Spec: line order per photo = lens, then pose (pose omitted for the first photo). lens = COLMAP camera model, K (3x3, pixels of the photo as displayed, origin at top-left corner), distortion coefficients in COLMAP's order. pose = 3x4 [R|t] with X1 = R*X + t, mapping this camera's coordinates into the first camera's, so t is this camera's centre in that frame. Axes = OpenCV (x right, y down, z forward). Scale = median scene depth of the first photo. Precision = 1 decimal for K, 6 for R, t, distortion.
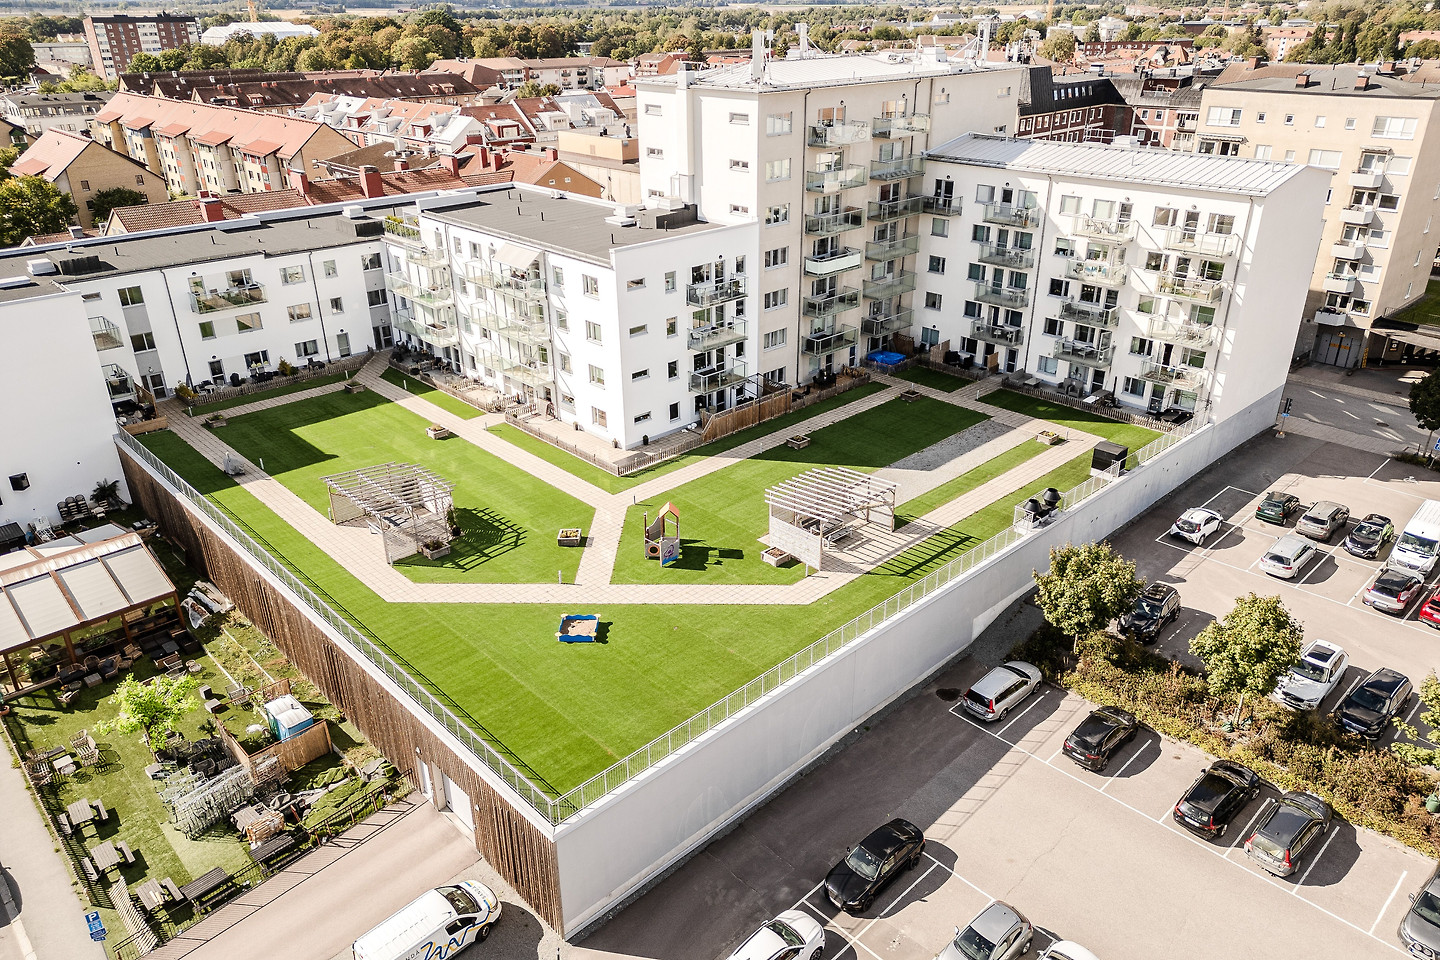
lens RADIAL K [[992.2, 0, 724.2], [0, 992.2, 512.9], [0, 0, 1]] dist [0.038274, -0.003467]
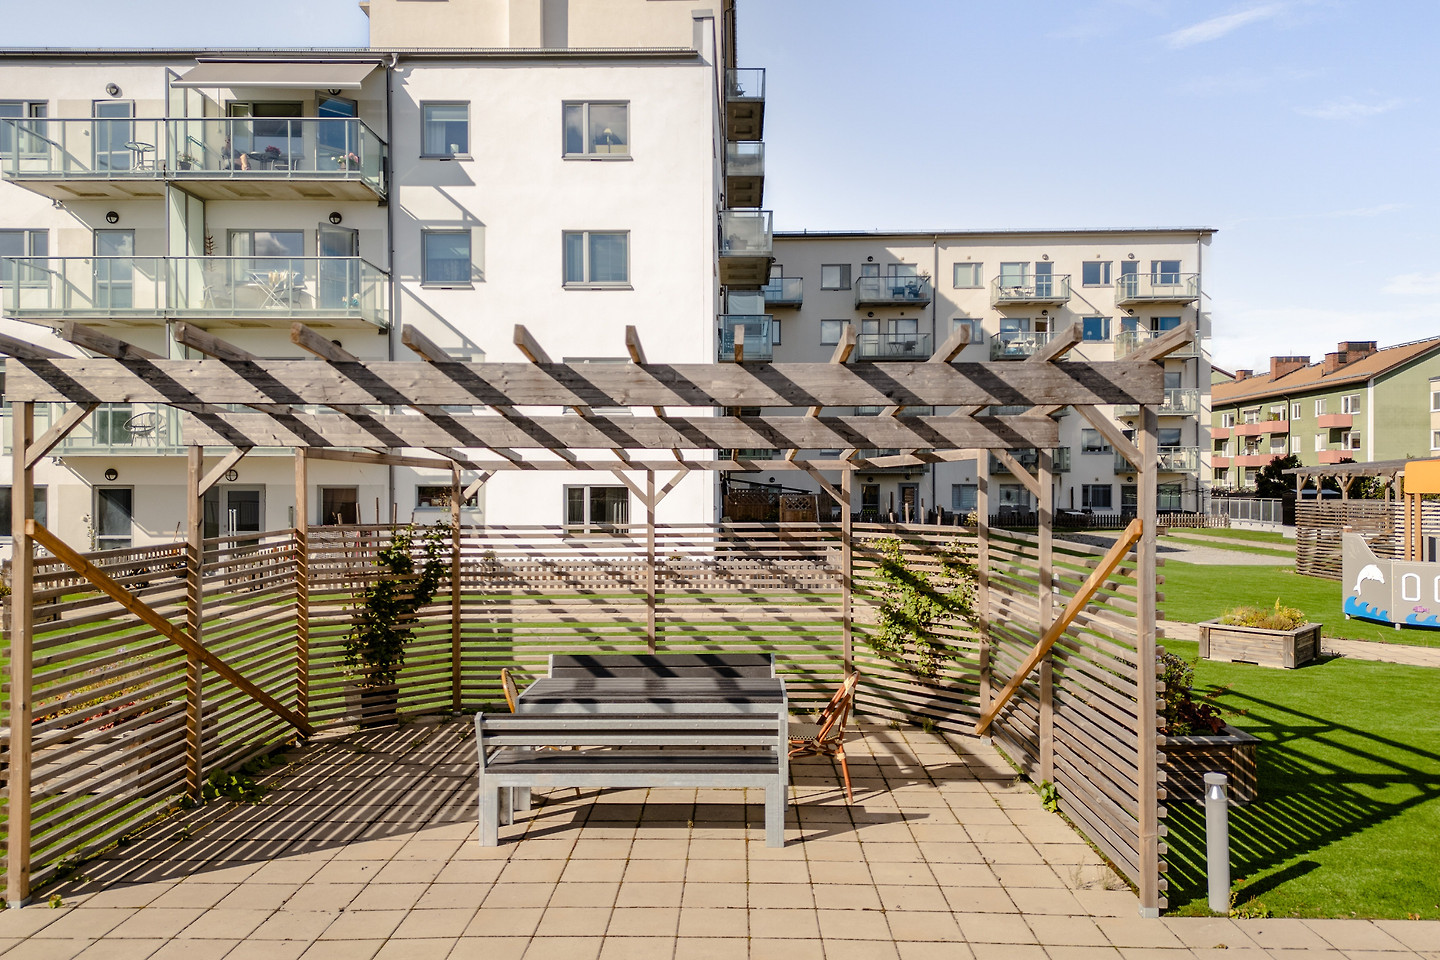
lens RADIAL K [[1009.8, 0, 727.5], [0, 1009.8, 476.2], [0, 0, 1]] dist [0.072973, -0.081271]
pose [[0.707206, 0.005417, 0.706987, -0.314234], [0.319539, 0.889563, -0.326454, 0.020182], [-0.630678, 0.456781, 0.627373, 0.682458]]
